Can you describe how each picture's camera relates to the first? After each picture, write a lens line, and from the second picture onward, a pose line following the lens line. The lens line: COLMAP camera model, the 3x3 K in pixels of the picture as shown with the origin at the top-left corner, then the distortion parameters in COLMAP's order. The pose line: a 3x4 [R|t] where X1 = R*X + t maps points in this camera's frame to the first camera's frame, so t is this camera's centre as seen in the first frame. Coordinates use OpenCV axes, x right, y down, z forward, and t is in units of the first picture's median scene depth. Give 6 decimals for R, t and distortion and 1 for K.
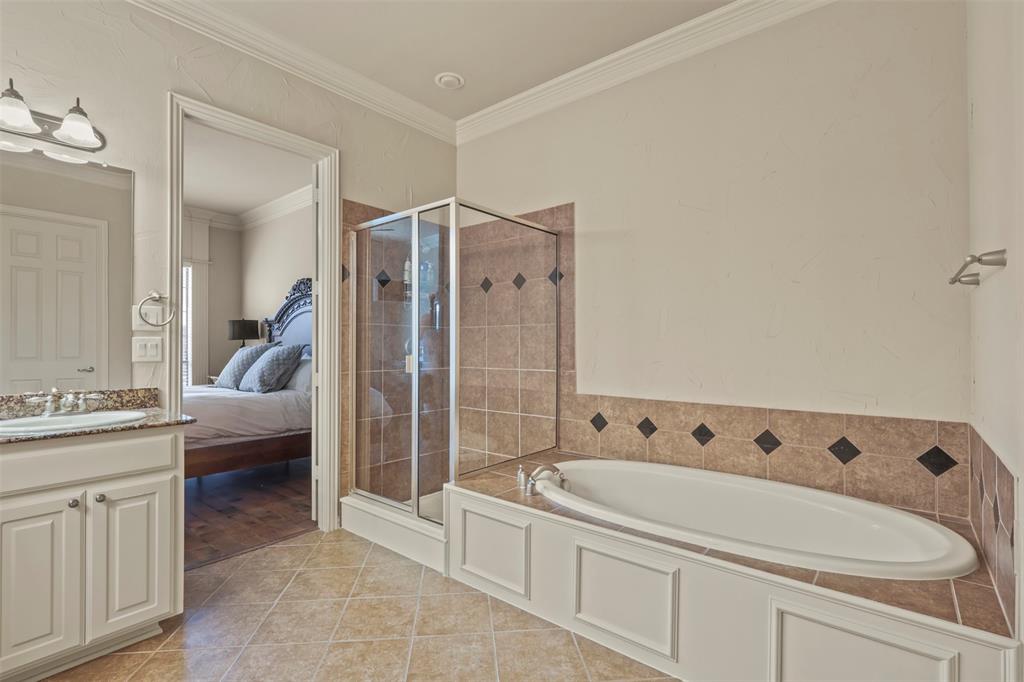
lens RADIAL K [[472.9, 0, 512.9], [0, 472.9, 343.8], [0, 0, 1]] dist [-0.001739, 0.000637]
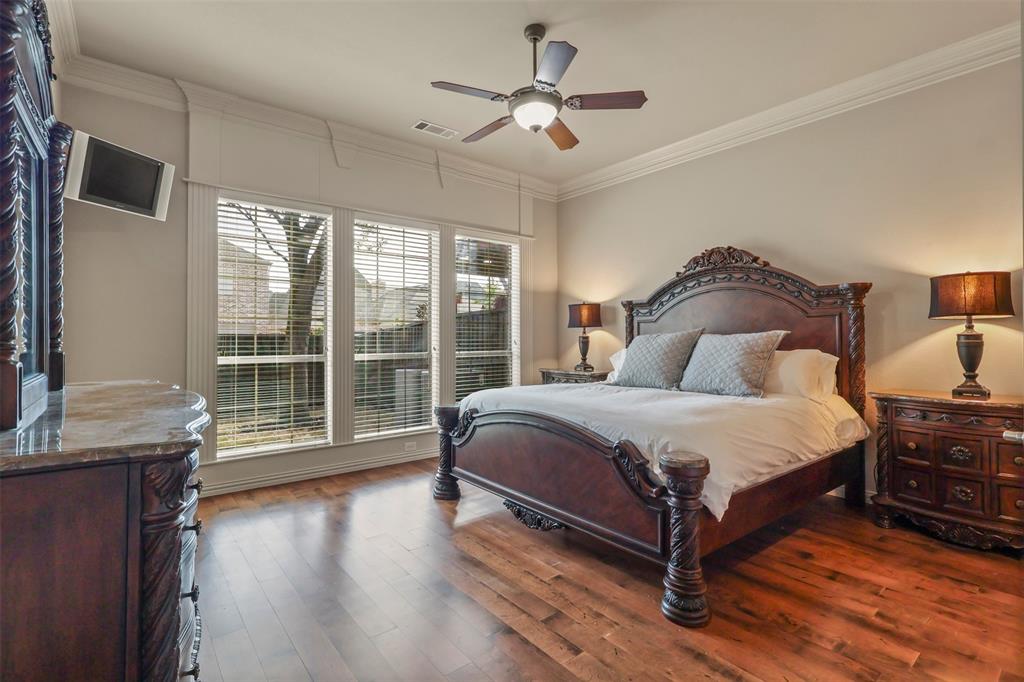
lens RADIAL K [[472.9, 0, 519.2], [0, 472.9, 336.0], [0, 0, 1]] dist [-0.001739, 0.000637]
pose [[0.979329, -0.007116, -0.202147, -0.919500], [0.007925, 0.999964, 0.003192, 0.006289], [0.202117, -0.004728, 0.979350, 0.260191]]
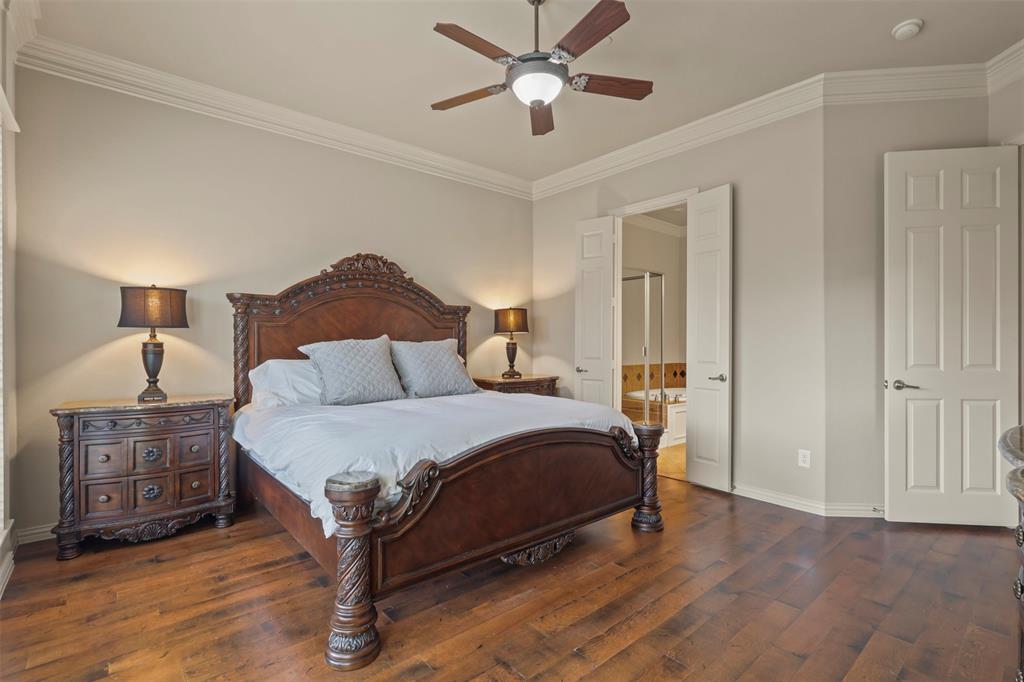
lens RADIAL K [[472.9, 0, 509.9], [0, 472.9, 336.4], [0, 0, 1]] dist [-0.001739, 0.000637]
pose [[0.189541, 0.010163, 0.981820, -1.754399], [-0.002174, 0.999948, -0.009931, 0.008962], [-0.981870, -0.000253, 0.189553, 0.958752]]
